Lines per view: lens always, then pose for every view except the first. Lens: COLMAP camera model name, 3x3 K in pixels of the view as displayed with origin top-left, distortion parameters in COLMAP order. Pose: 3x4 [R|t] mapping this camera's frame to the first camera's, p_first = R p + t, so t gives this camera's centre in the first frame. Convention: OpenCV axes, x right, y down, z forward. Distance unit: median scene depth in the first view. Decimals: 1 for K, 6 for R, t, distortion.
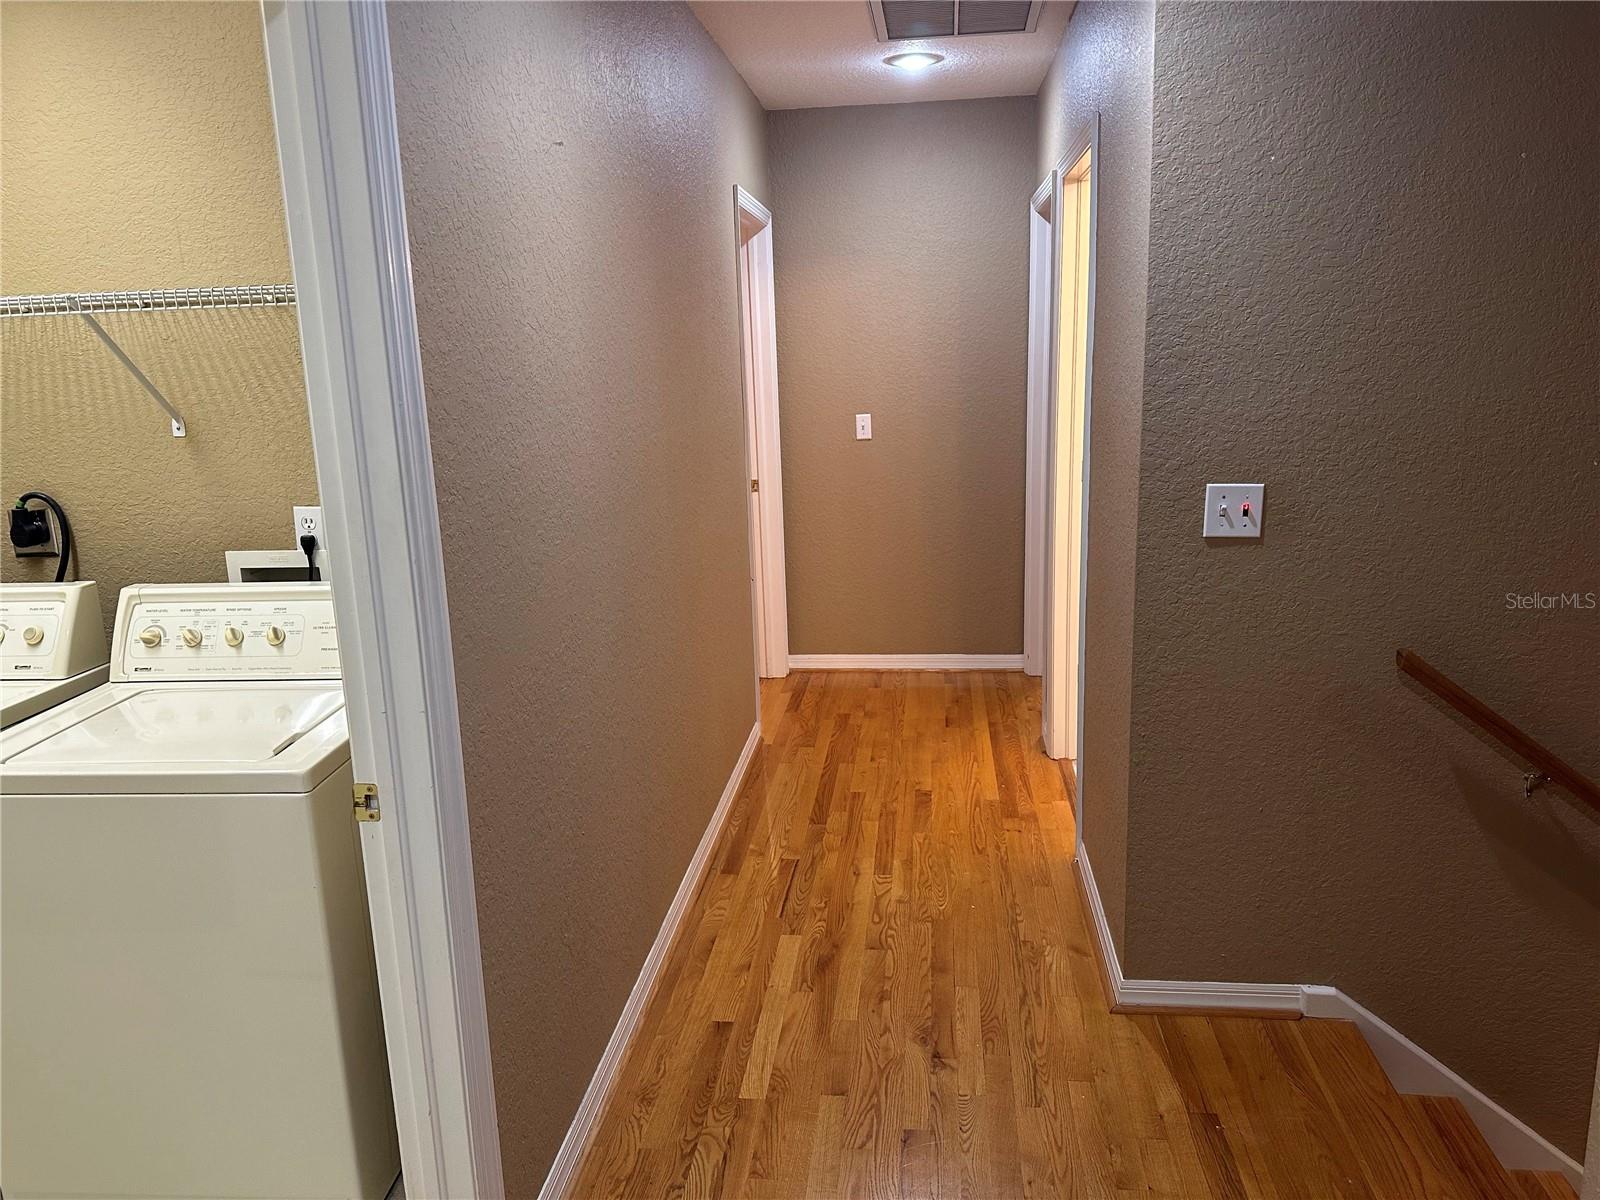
lens RADIAL K [[1157.6, 0, 803.7], [0, 1157.6, 589.5], [0, 0, 1]] dist [0.044957, -0.060404]
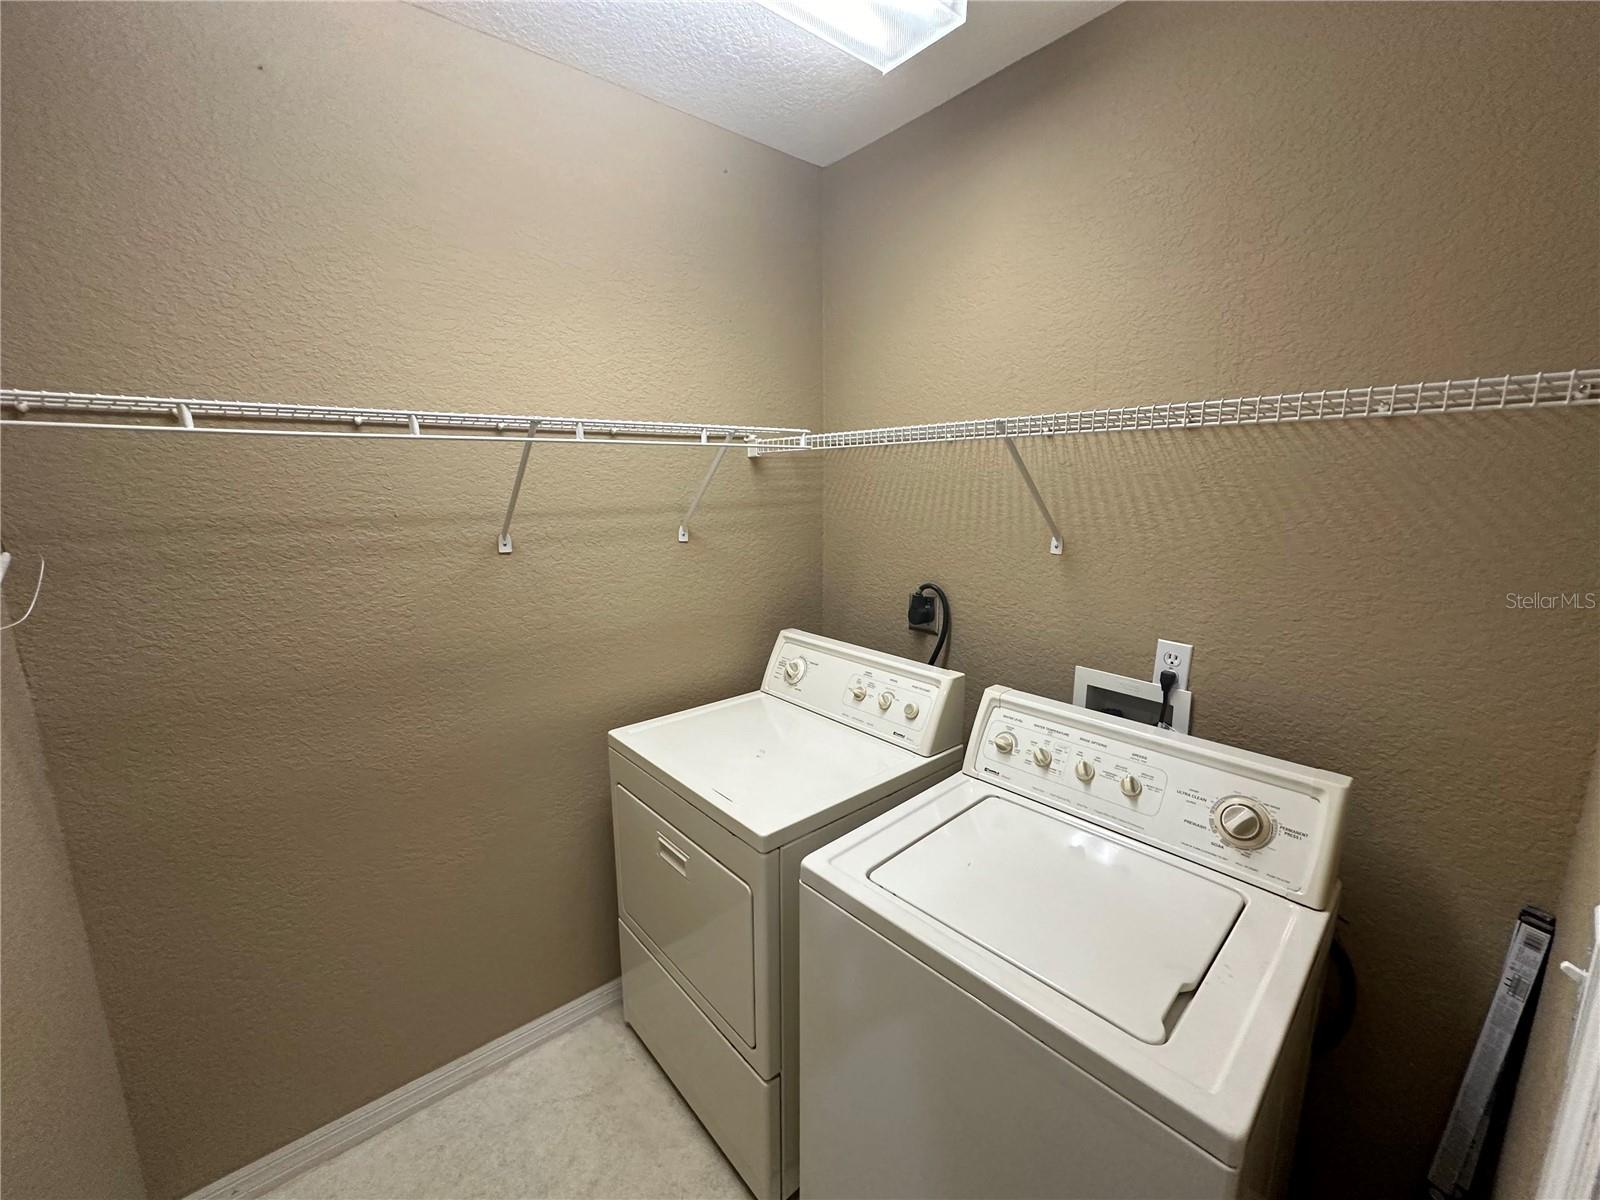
lens RADIAL K [[639.8, 0, 801.1], [0, 639.8, 597.2], [0, 0, 1]] dist [-0.000994, -0.000106]
pose [[0.723746, 0.157892, -0.671760, -0.309935], [-0.165751, 0.984749, 0.052880, -0.086285], [0.669865, 0.073074, 0.738879, 0.419616]]
